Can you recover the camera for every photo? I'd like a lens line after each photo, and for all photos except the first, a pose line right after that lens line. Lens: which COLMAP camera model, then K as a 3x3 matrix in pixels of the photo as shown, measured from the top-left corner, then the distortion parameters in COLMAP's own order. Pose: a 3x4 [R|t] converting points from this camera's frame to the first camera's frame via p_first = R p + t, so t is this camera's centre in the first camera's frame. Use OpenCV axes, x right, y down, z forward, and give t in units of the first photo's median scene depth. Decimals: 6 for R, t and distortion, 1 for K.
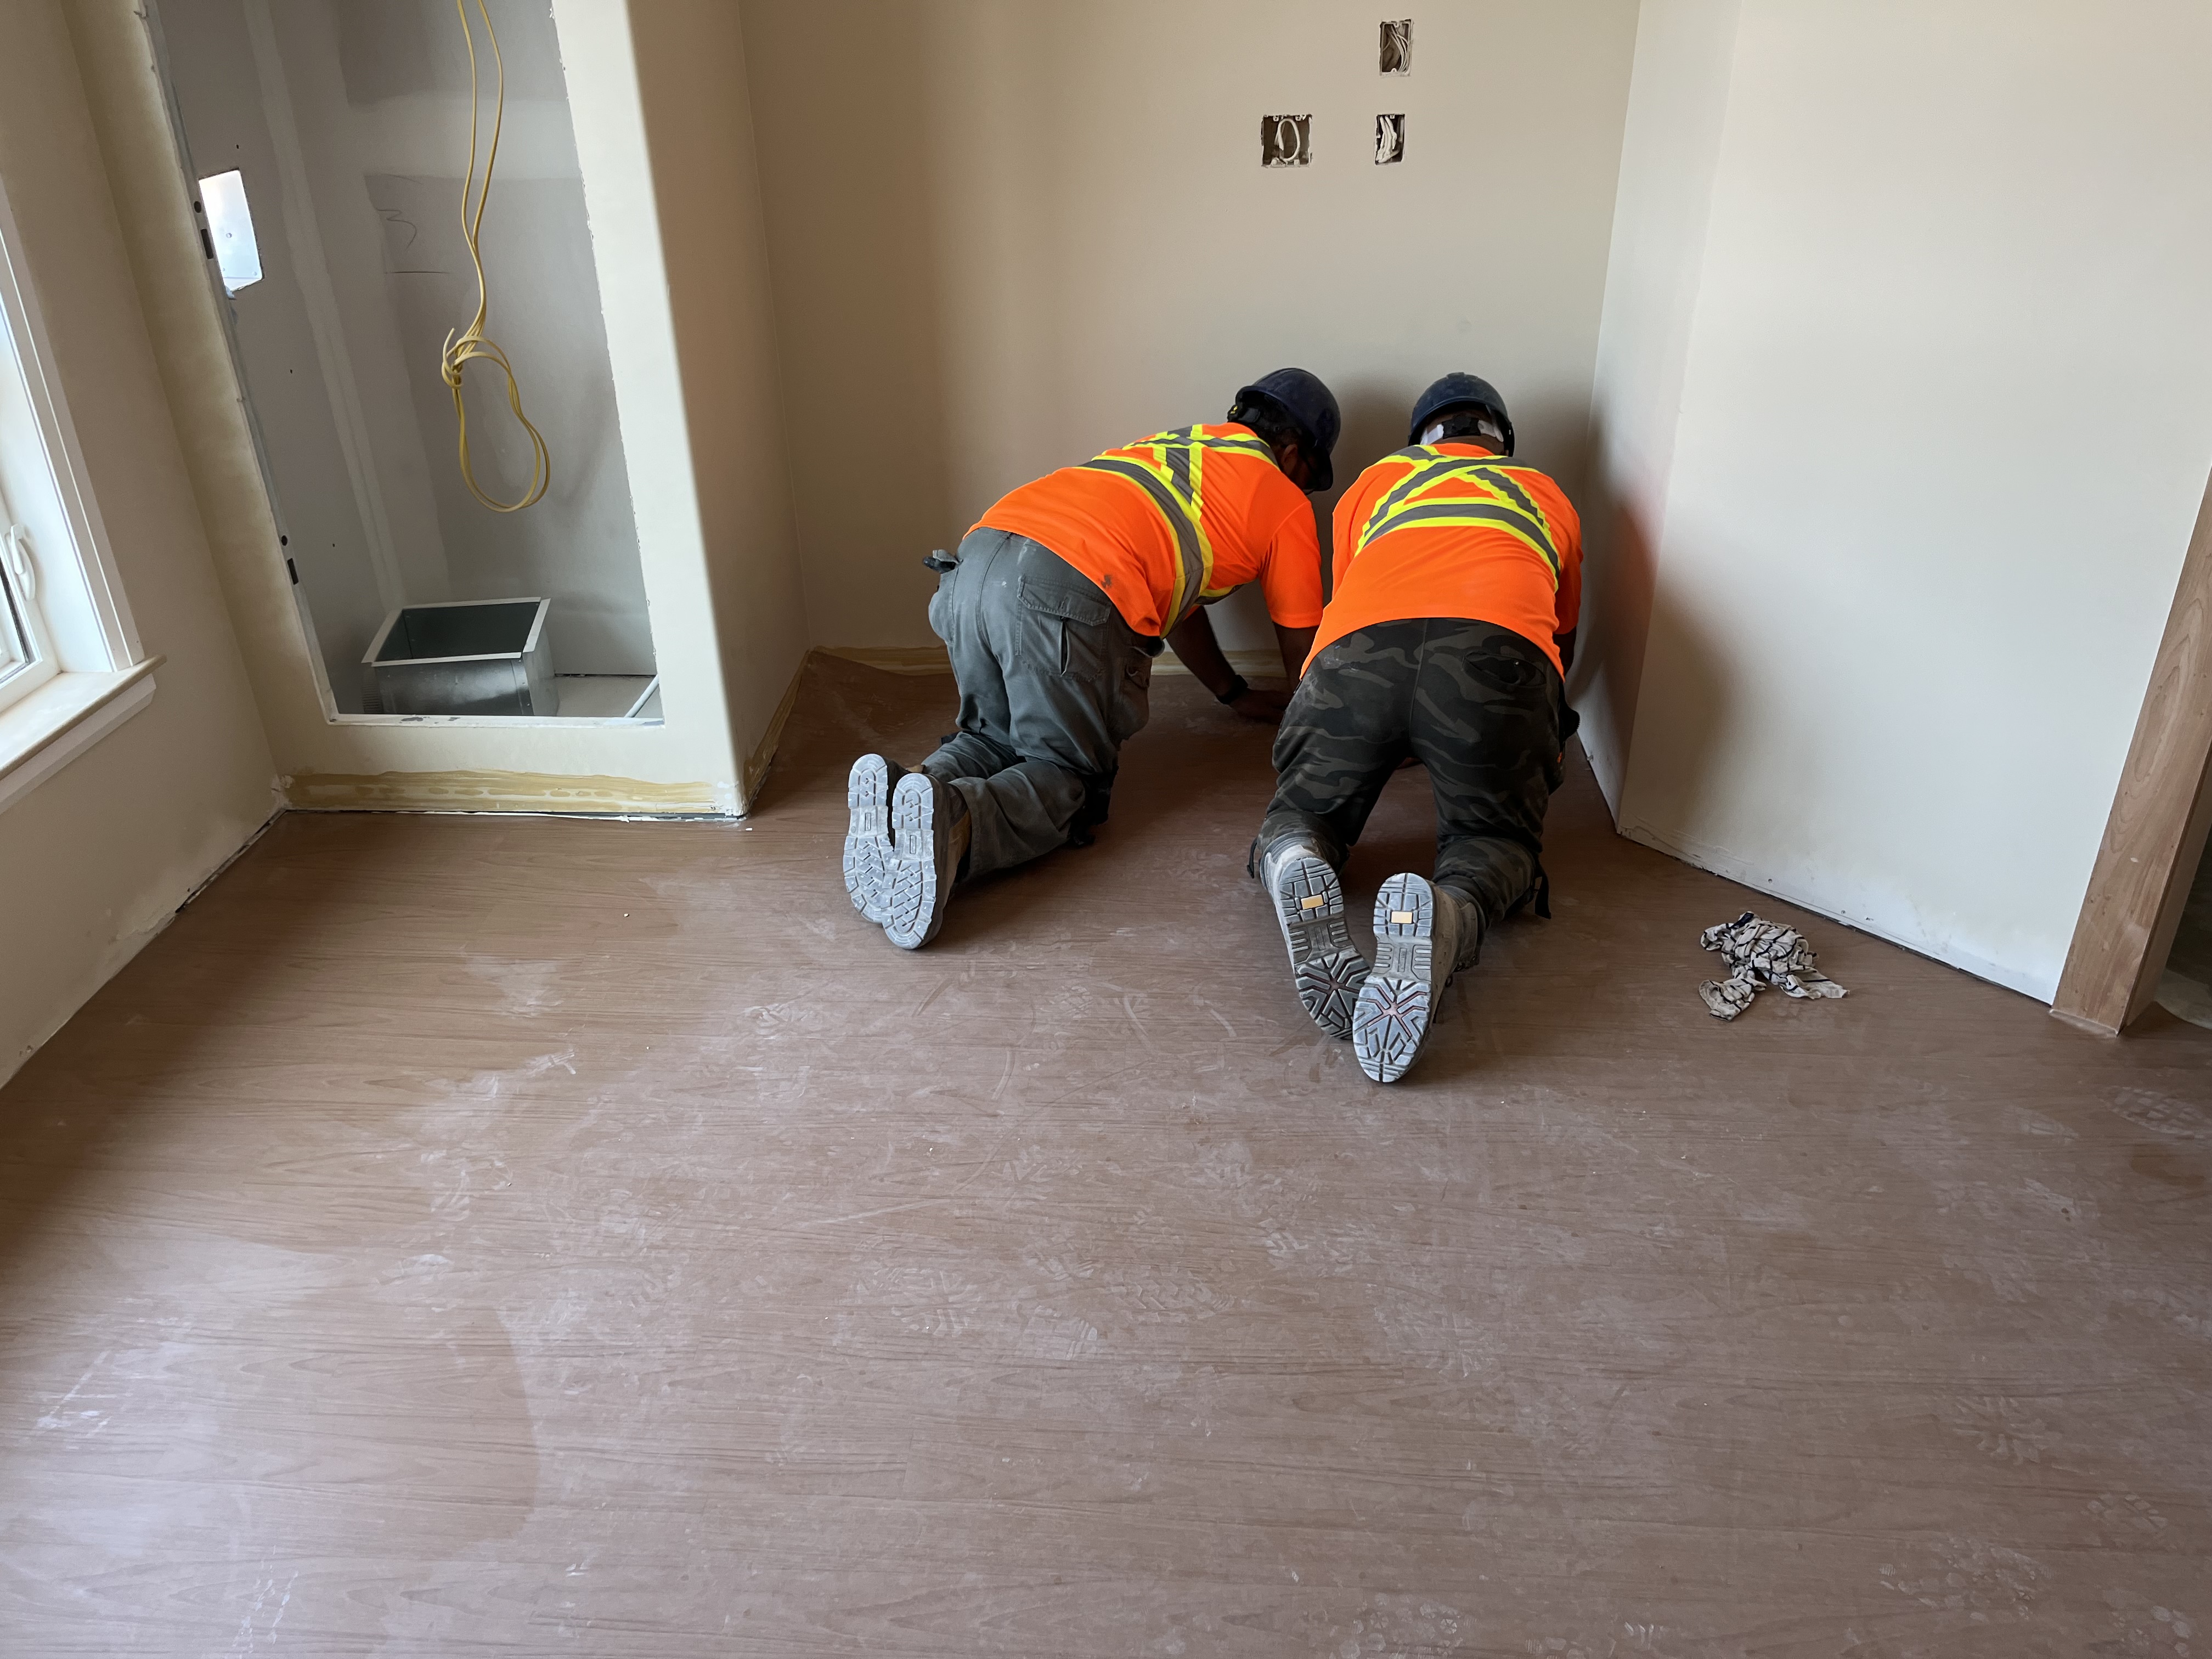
lens RADIAL K [[1744.6, 0, 1106.0], [0, 1744.6, 829.5], [0, 0, 1]] dist [0.038443, -0.054495]
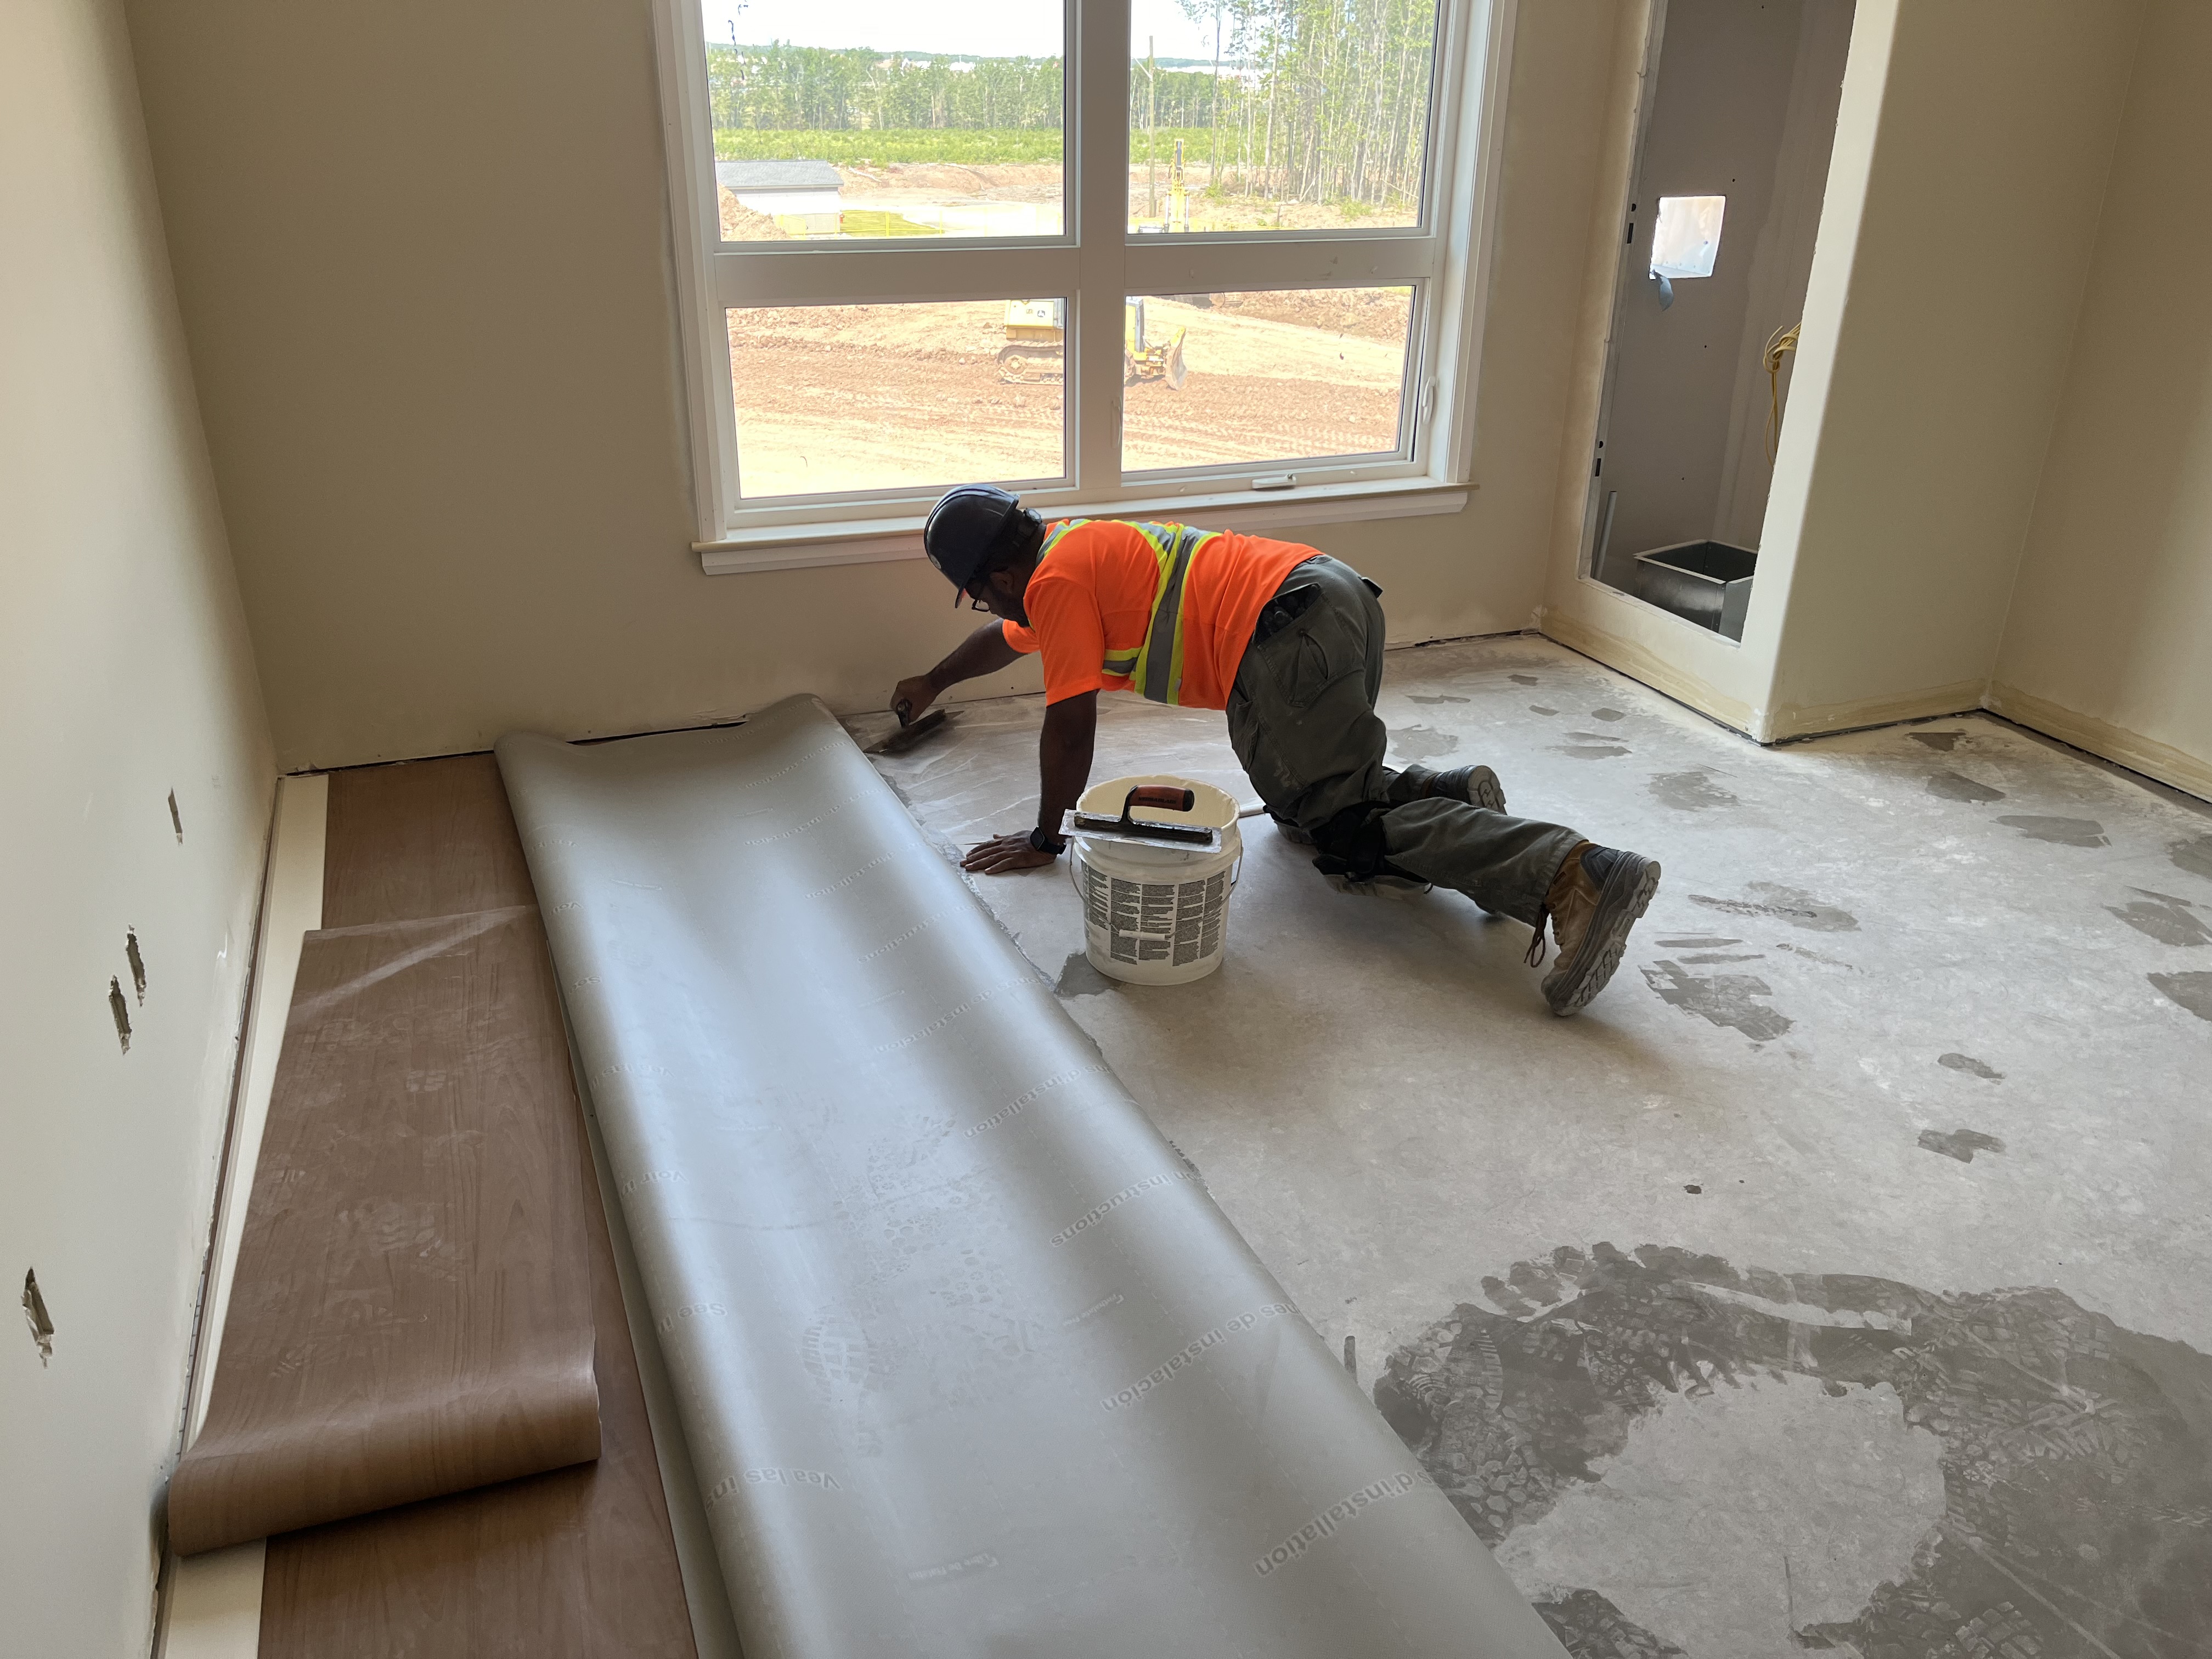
lens RADIAL K [[1705.3, 0, 1106.0], [0, 1705.3, 829.5], [0, 0, 1]] dist [0.016709, -0.004143]
pose [[0.410836, 0.385893, -0.826015, 0.618607], [-0.445266, 0.875533, 0.187564, 0.026330], [0.795583, 0.290738, 0.531526, 0.035535]]
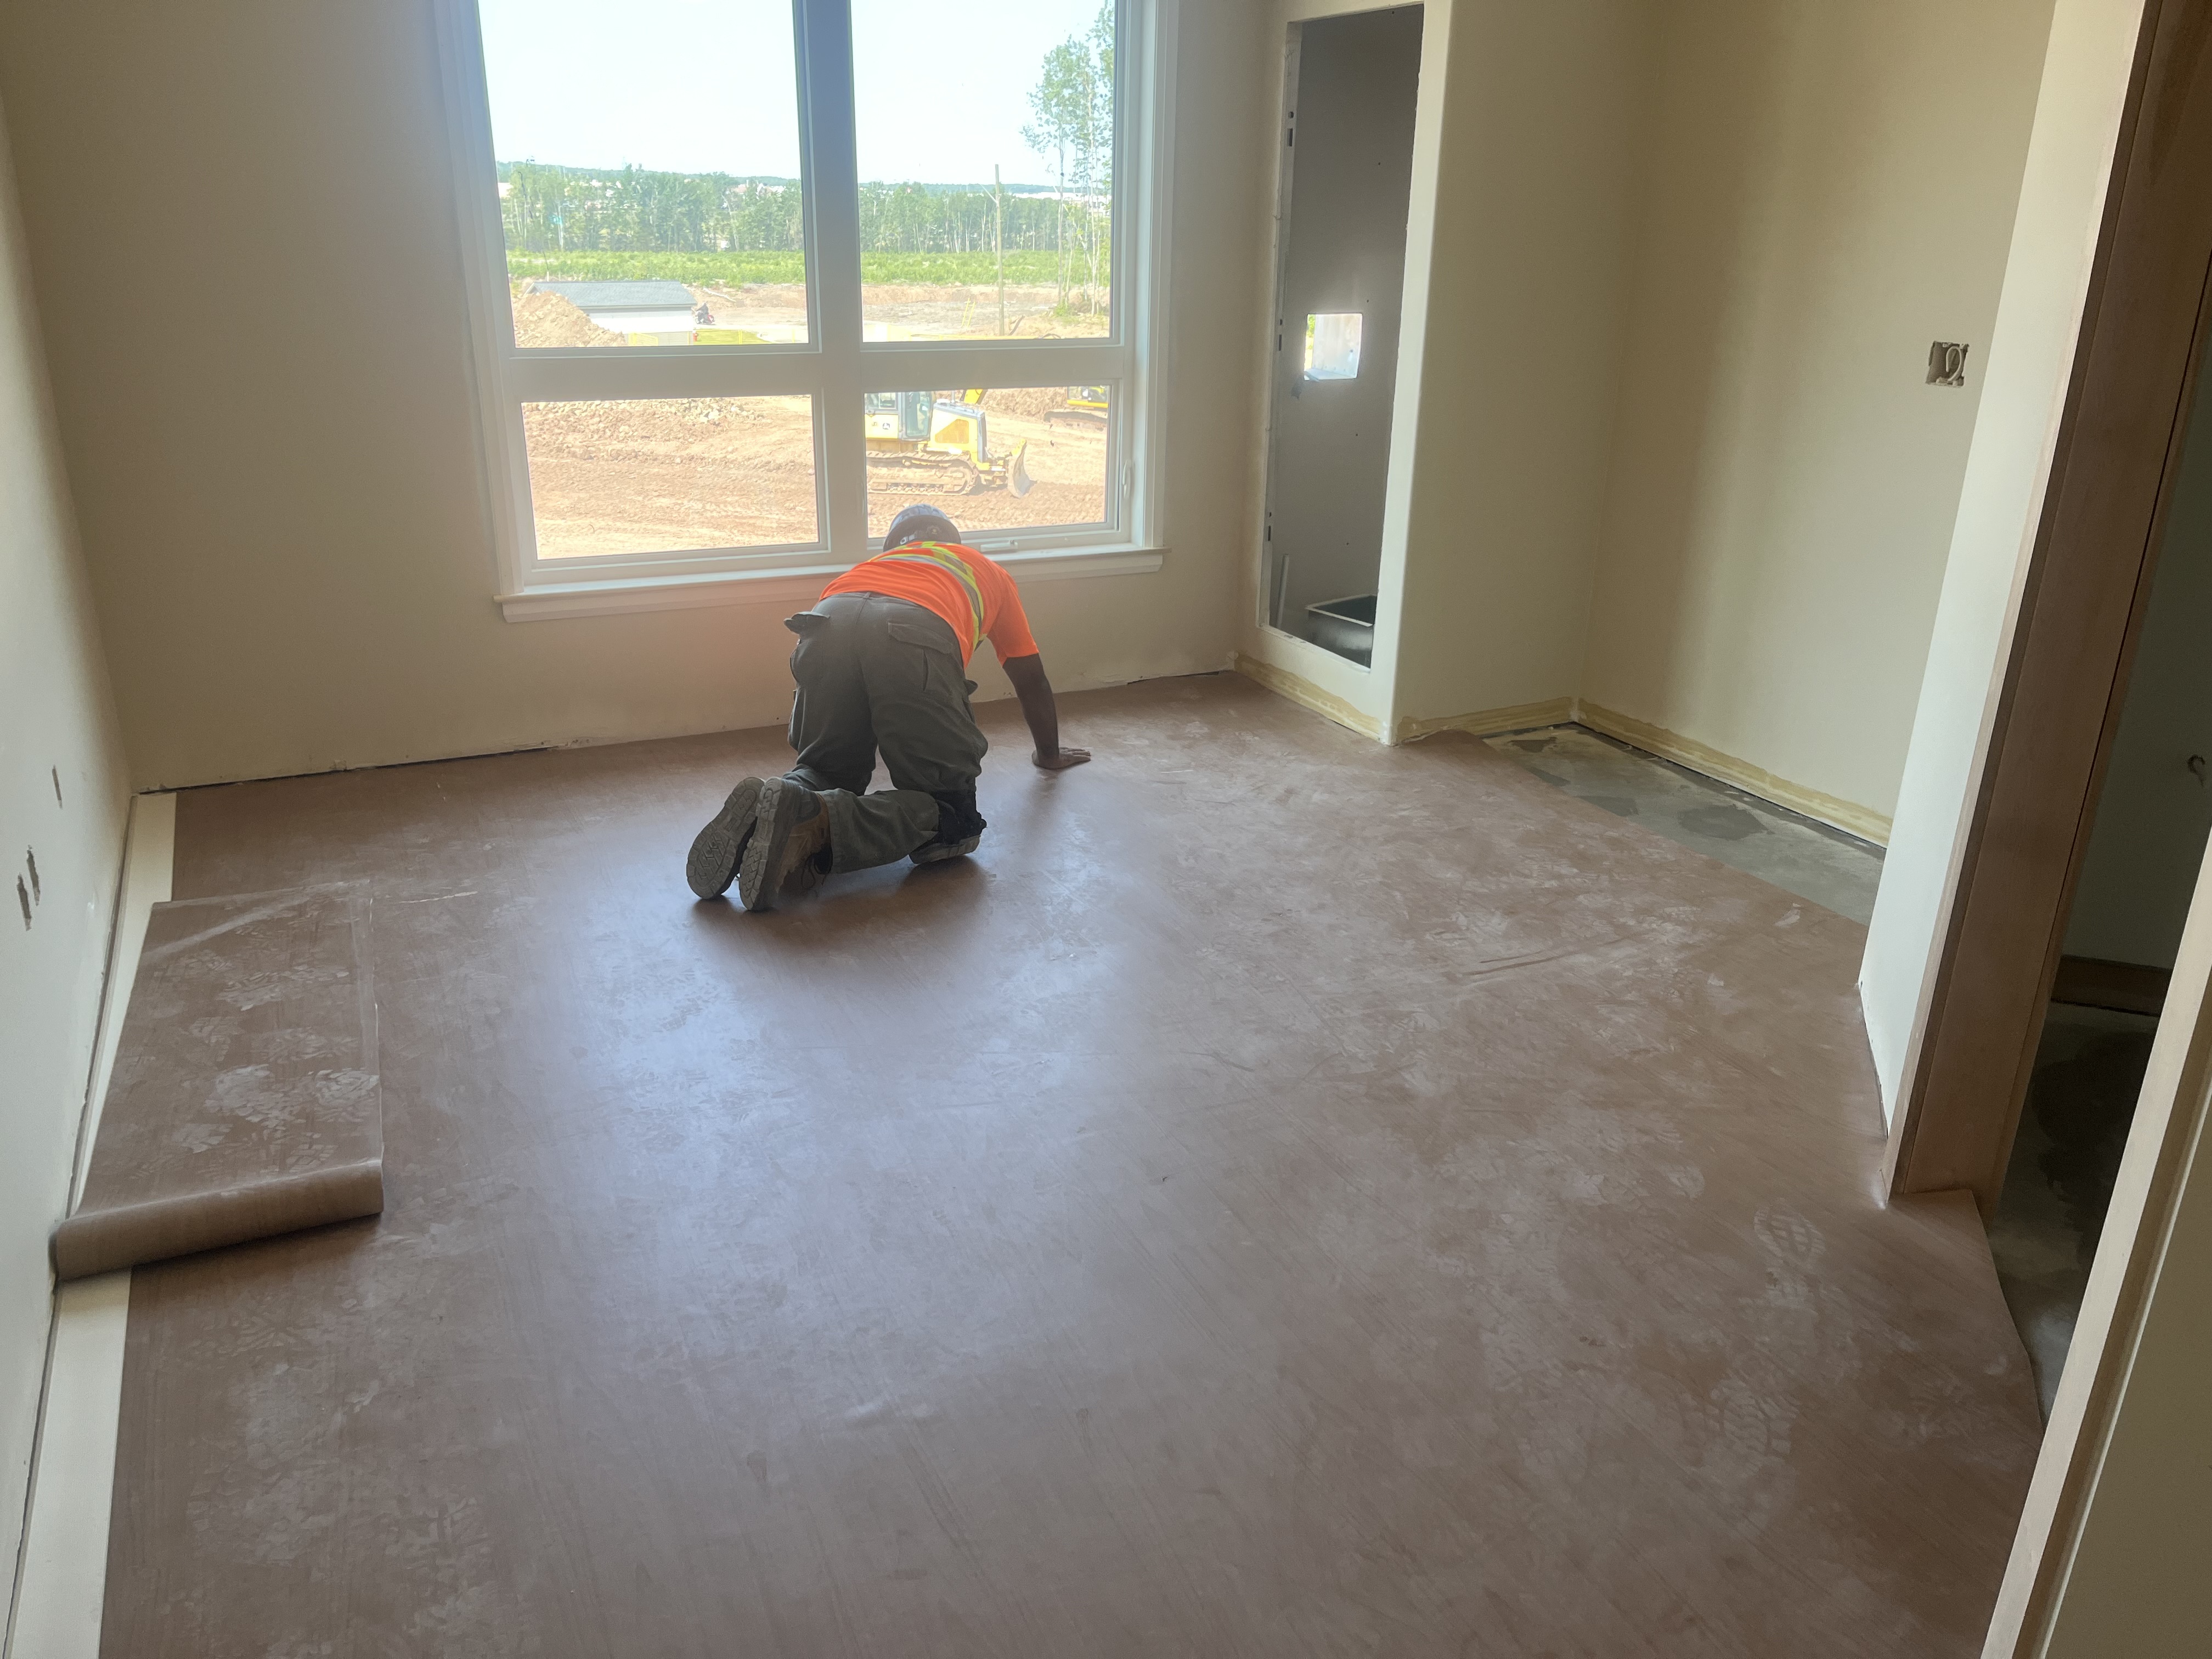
lens RADIAL K [[1744.6, 0, 1106.0], [0, 1744.6, 829.5], [0, 0, 1]] dist [0.038443, -0.054495]
pose [[0.473293, 0.318644, -0.821255, 0.939942], [-0.434639, 0.895375, 0.096918, 0.014939], [0.766213, 0.311079, 0.562270, 0.011580]]
